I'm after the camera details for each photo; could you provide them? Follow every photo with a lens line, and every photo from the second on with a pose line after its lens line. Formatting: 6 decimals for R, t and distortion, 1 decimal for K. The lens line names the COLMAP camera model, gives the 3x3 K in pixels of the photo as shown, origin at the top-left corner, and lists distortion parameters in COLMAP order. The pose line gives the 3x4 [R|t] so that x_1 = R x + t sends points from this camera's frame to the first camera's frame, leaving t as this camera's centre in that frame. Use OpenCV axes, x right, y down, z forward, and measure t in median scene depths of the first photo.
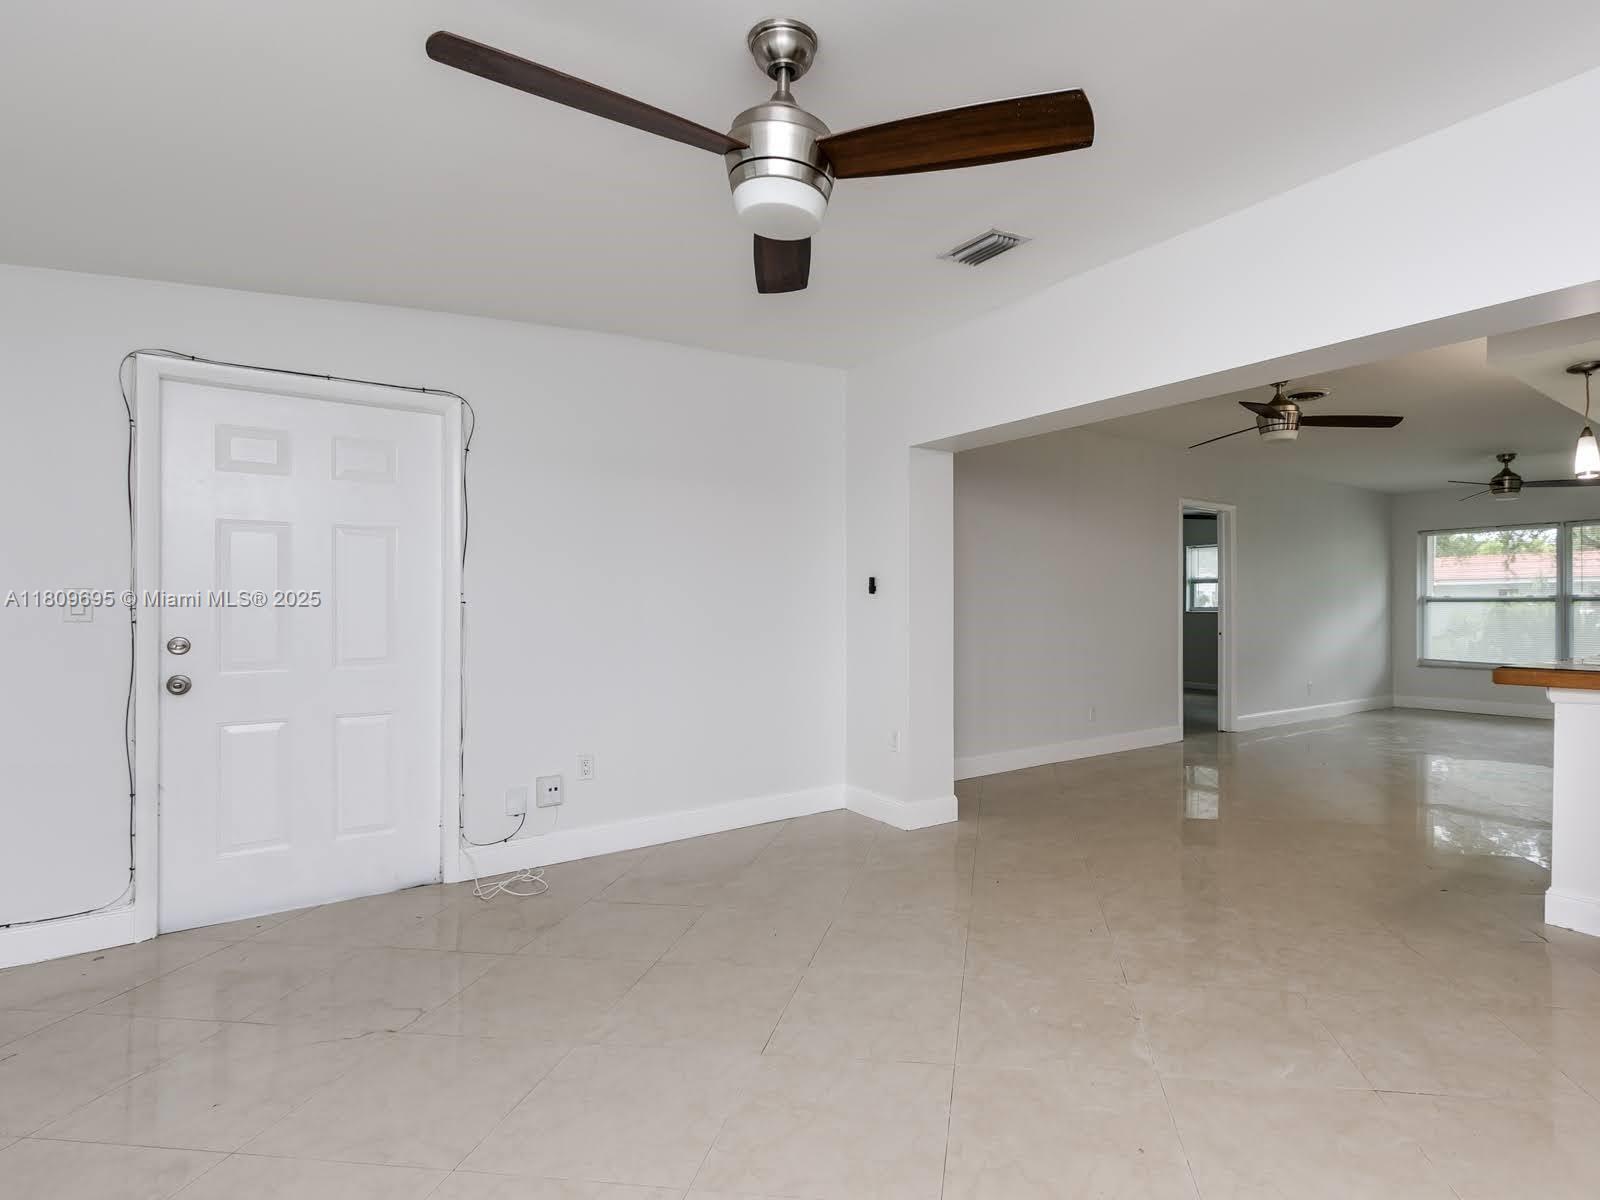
lens RADIAL K [[792.1, 0, 800.0], [0, 792.1, 600.0], [0, 0, 1]] dist [0.001963, -0.000187]
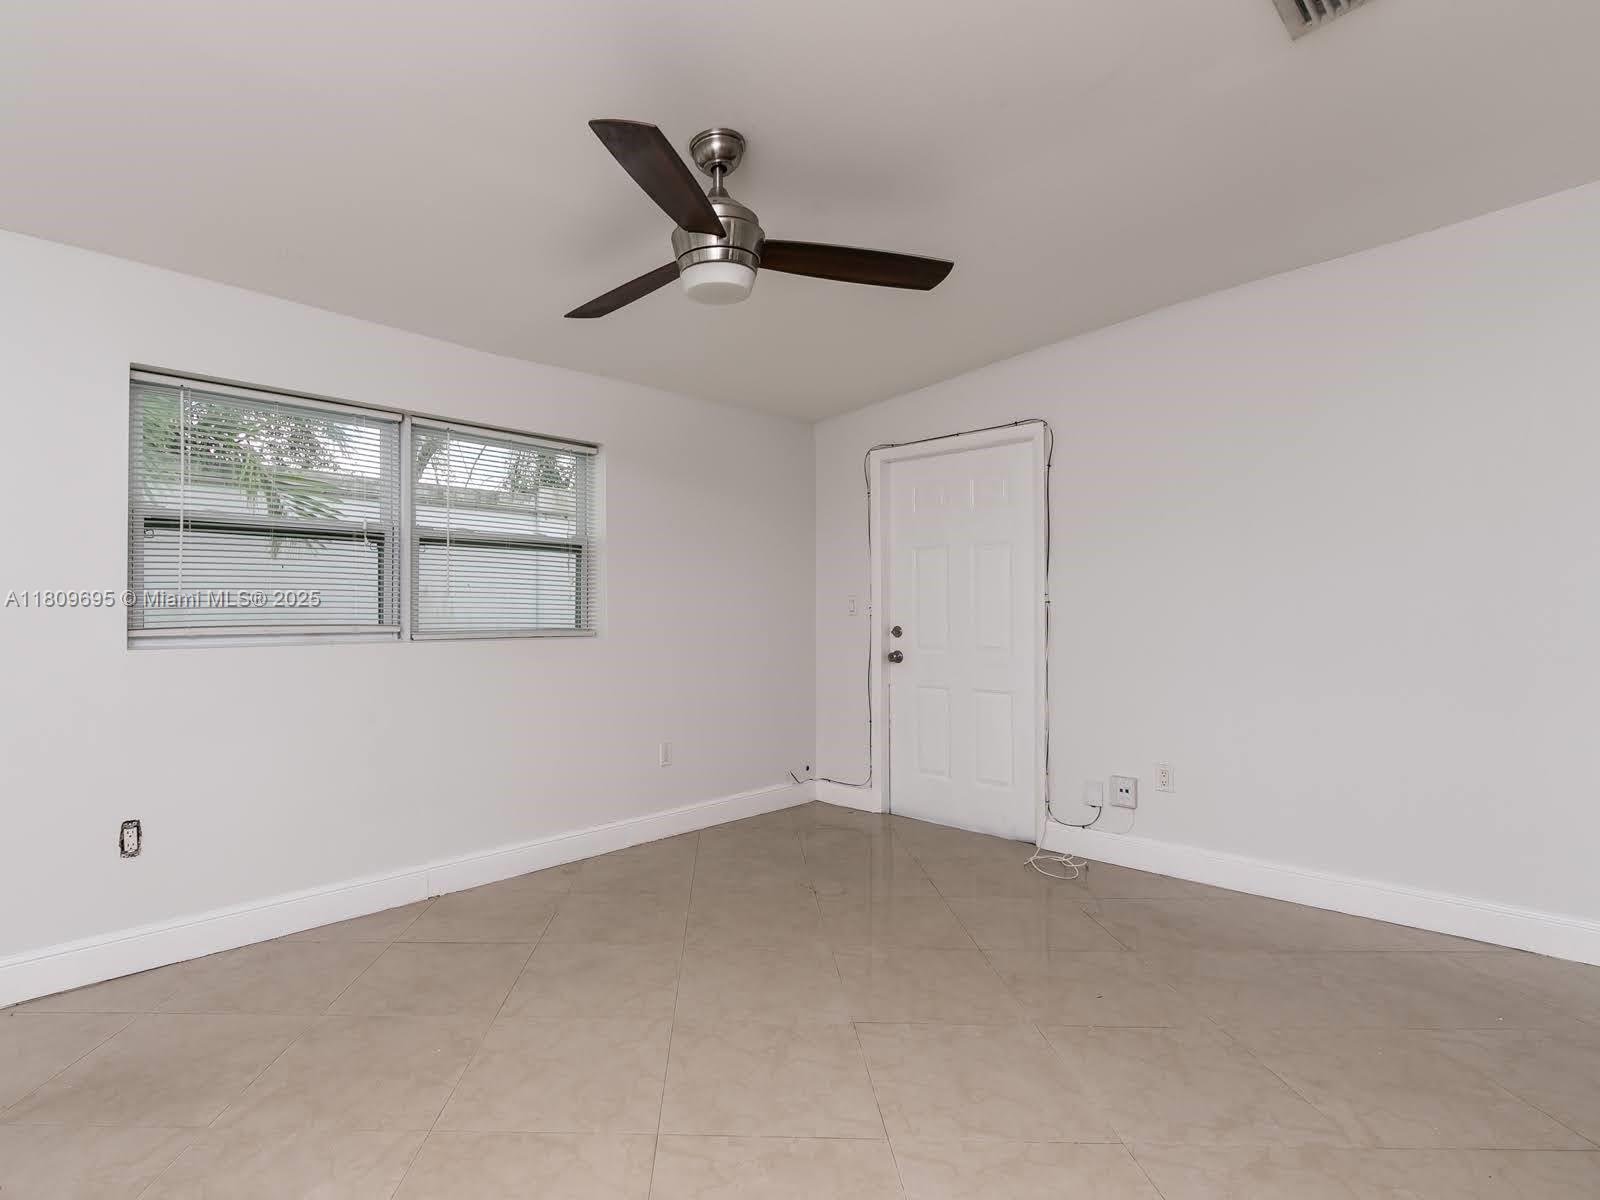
lens RADIAL K [[785.1, 0, 816.4], [0, 785.1, 593.1], [0, 0, 1]] dist [-0.001447, -0.000271]
pose [[0.232479, -0.017676, -0.972441, 0.596876], [0.008829, 0.999832, -0.016063, 0.005366], [0.972561, -0.004851, 0.232596, 0.429600]]
